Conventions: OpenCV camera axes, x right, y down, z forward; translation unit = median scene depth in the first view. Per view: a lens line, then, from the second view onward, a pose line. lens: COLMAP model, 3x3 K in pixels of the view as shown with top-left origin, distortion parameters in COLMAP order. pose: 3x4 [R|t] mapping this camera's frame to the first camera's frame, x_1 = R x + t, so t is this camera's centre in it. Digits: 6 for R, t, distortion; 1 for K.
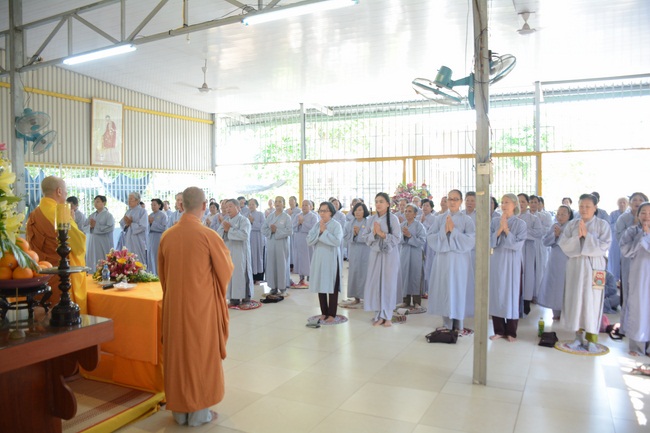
lens RADIAL K [[519.8, 0, 325.0], [0, 519.8, 216.5], [0, 0, 1]] dist [-0.139979, 0.067901]
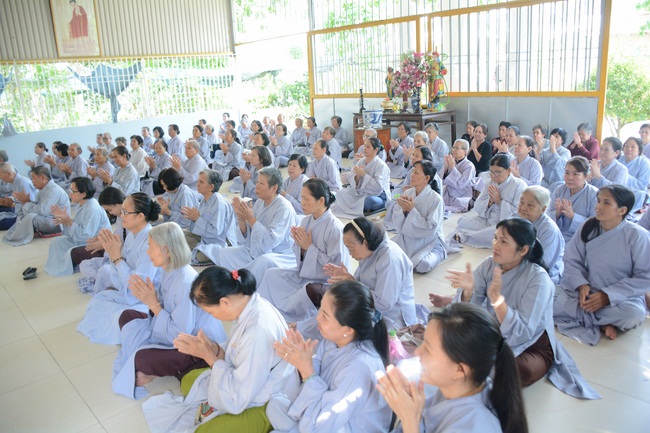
lens RADIAL K [[519.8, 0, 325.0], [0, 519.8, 216.5], [0, 0, 1]] dist [-0.139979, 0.067901]
pose [[0.935422, 0.047144, -0.350376, 0.303101], [0.035280, 0.973674, 0.225199, -0.007219], [0.351769, -0.223017, 0.909133, 0.267221]]
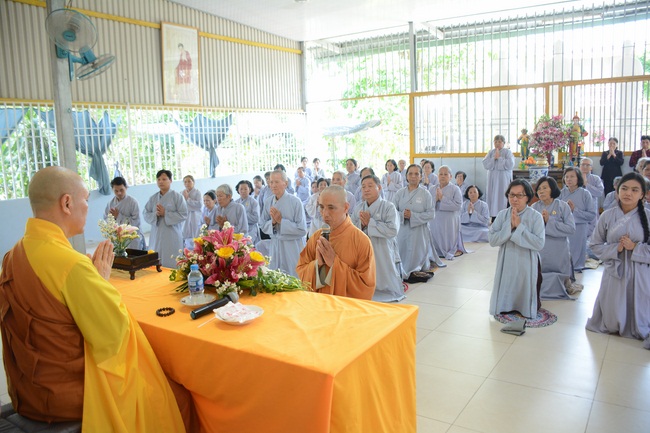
lens RADIAL K [[519.8, 0, 325.0], [0, 519.8, 216.5], [0, 0, 1]] dist [-0.139979, 0.067901]
pose [[0.990279, -0.007546, -0.138892, -0.079961], [0.022082, 0.994393, 0.103416, 0.000697], [0.137333, -0.105478, 0.984893, 0.178832]]
